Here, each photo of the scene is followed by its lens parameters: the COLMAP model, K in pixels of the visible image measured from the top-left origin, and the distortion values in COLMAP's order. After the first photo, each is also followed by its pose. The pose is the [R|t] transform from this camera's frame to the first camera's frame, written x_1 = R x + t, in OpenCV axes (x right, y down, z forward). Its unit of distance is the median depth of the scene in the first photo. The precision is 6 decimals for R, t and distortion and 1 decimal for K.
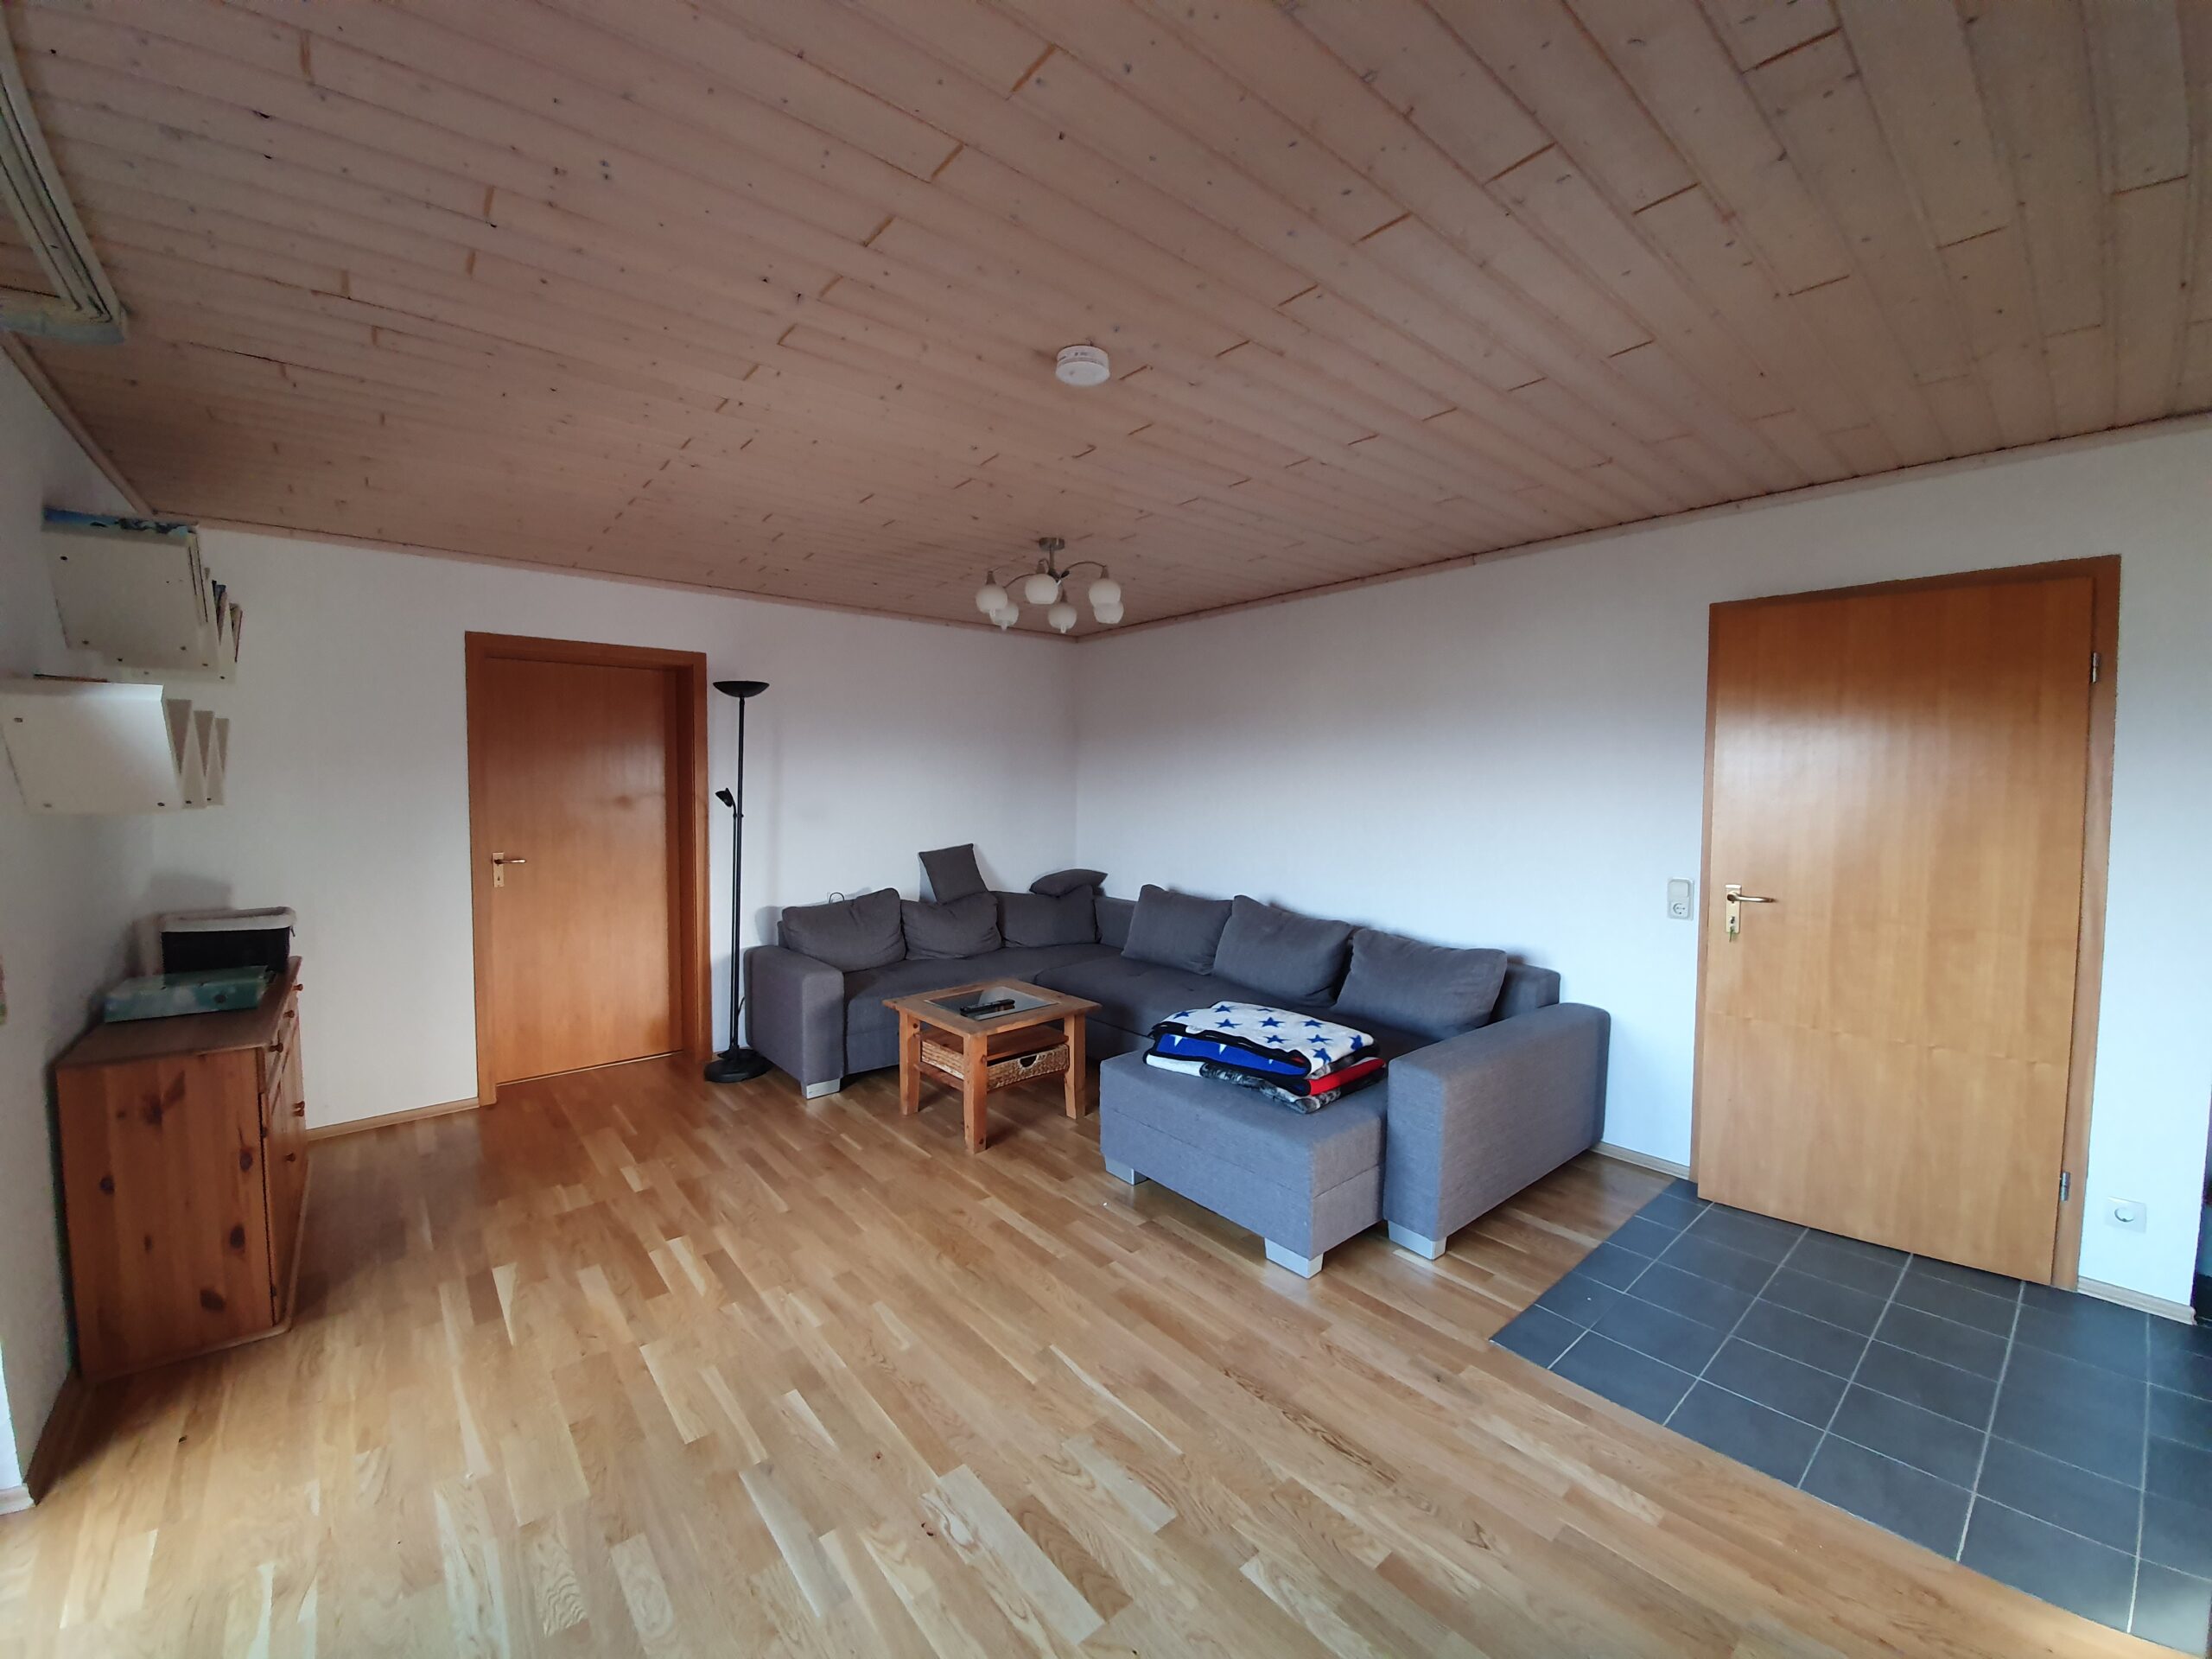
lens RADIAL K [[876.4, 0, 1106.5], [0, 876.4, 824.9], [0, 0, 1]] dist [0.002015, -0.000008]
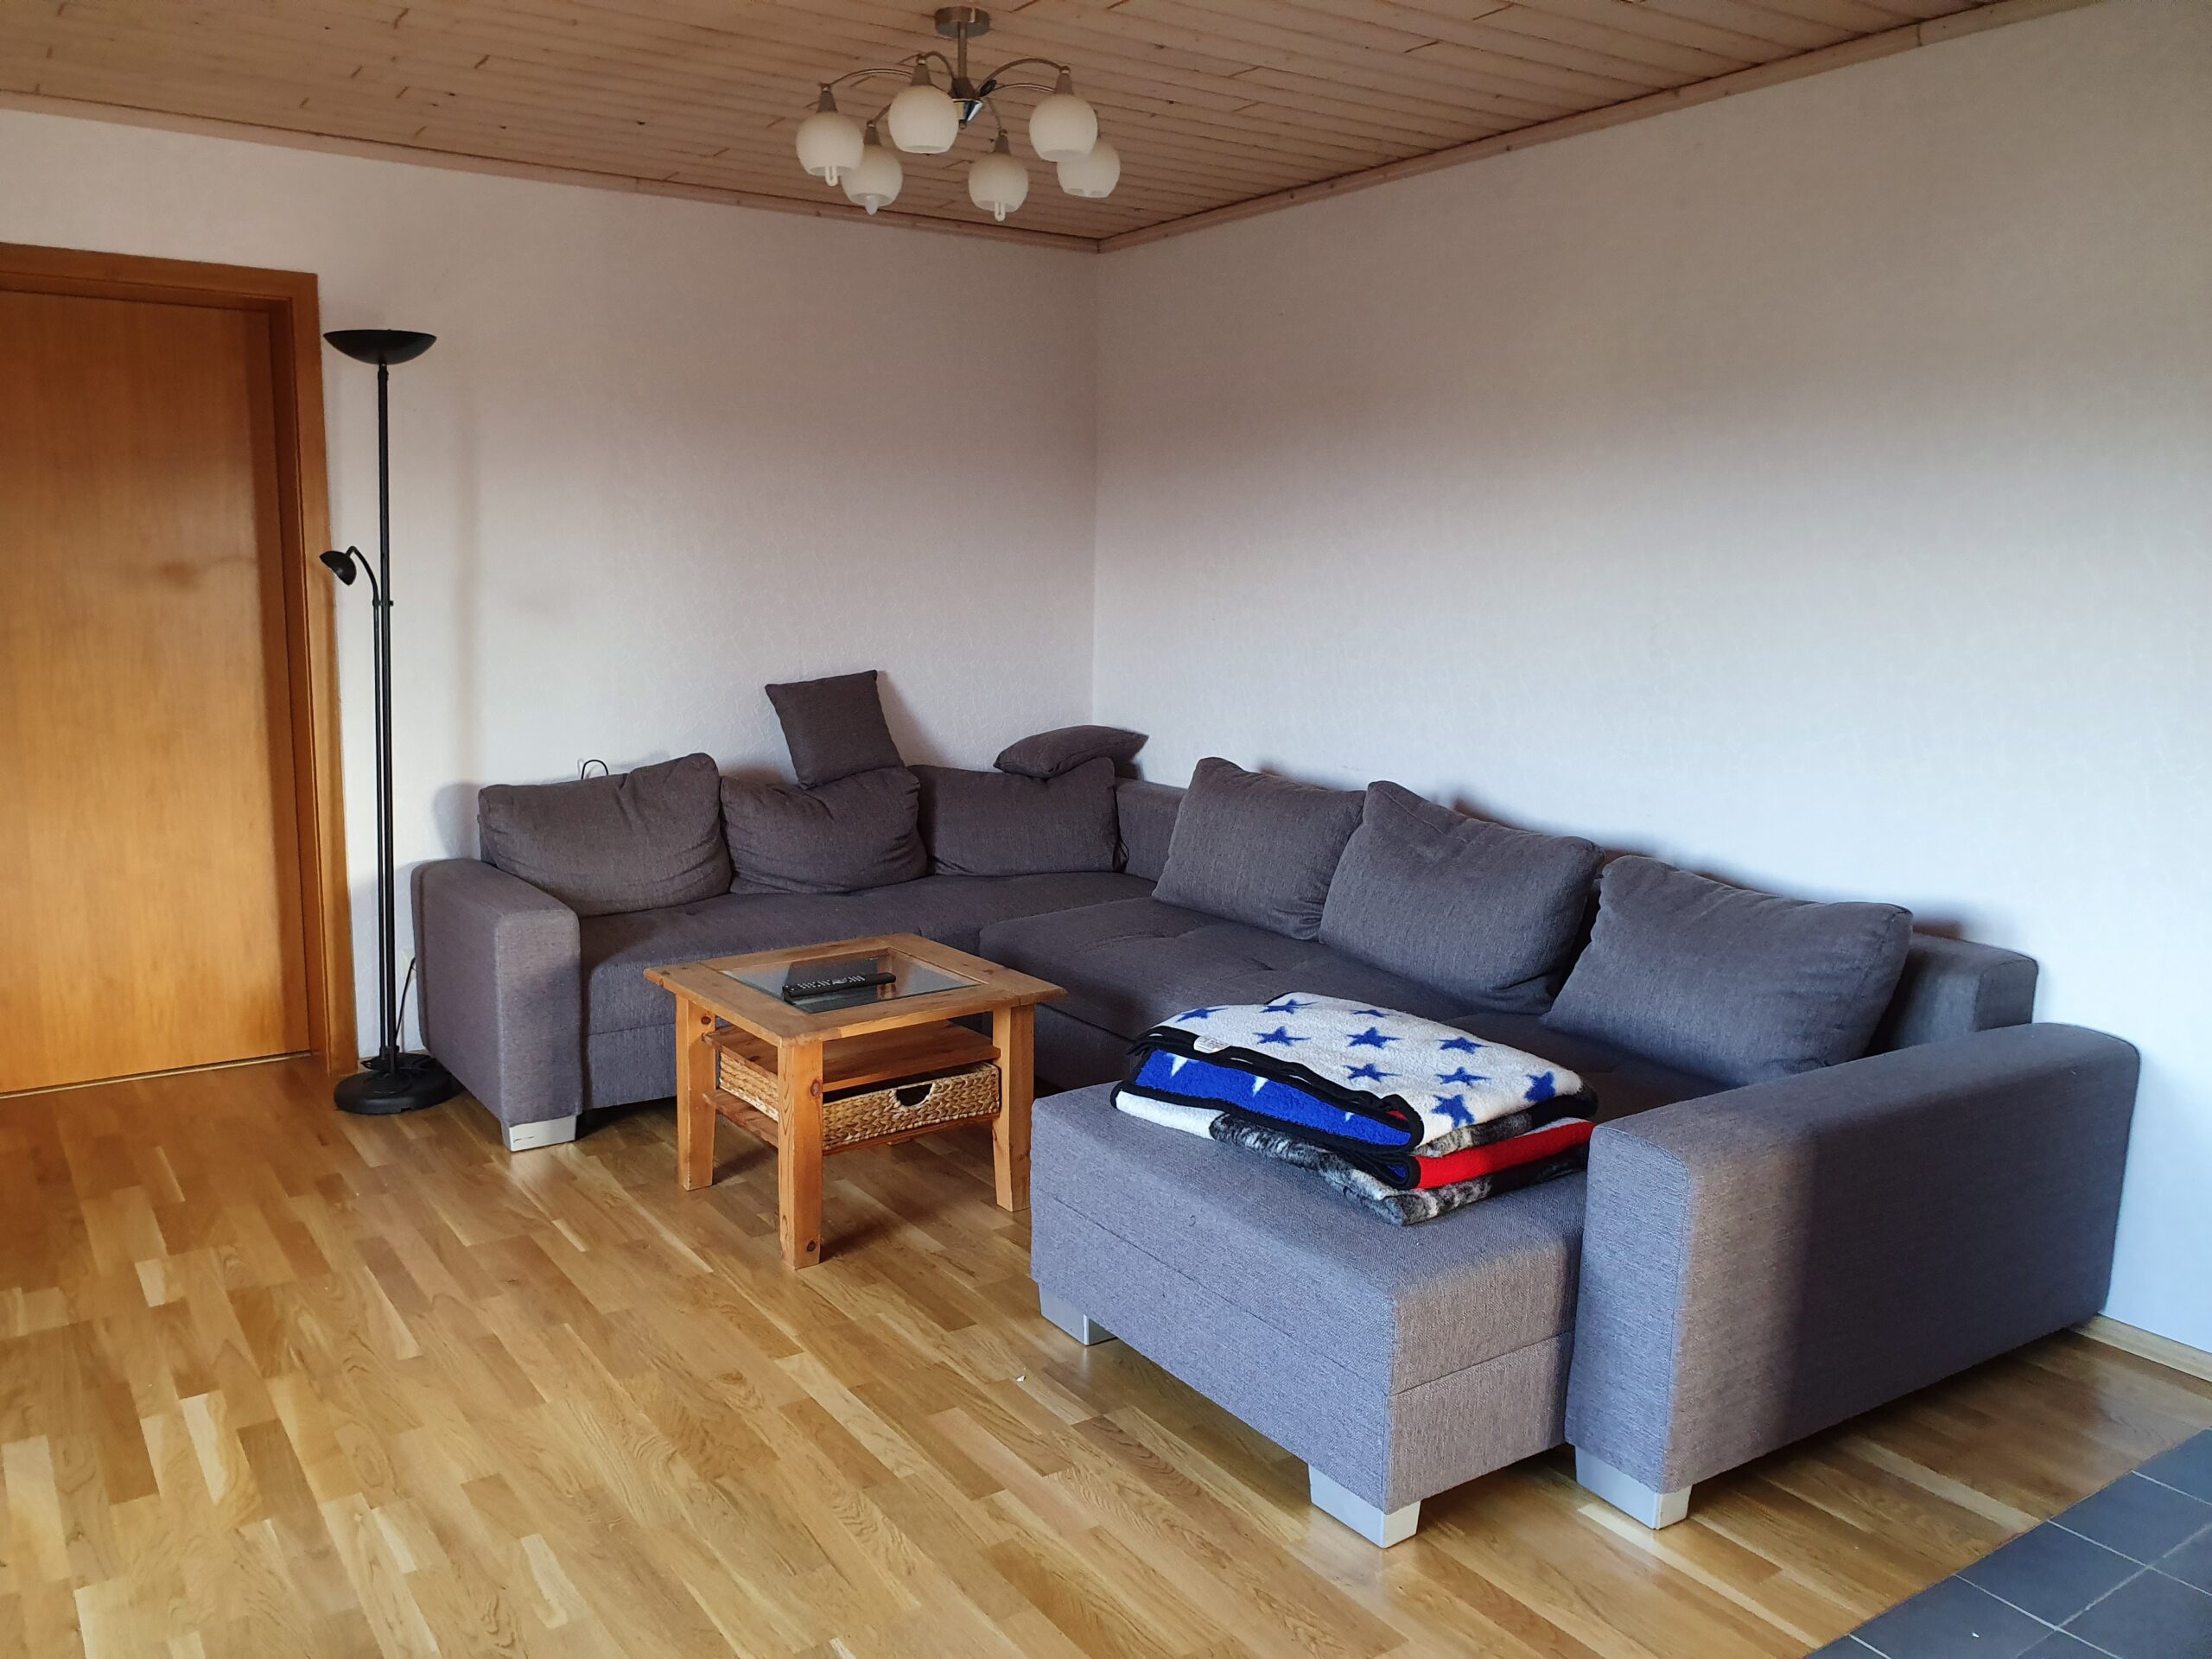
lens RADIAL K [[1730.6, 0, 1101.7], [0, 1730.6, 833.3], [0, 0, 1]] dist [0.010351, 0.016457]
pose [[0.993765, 0.025033, -0.108651, 0.140302], [-0.013389, 0.994212, 0.106601, 0.012853], [0.110691, -0.104481, 0.988348, 0.050010]]
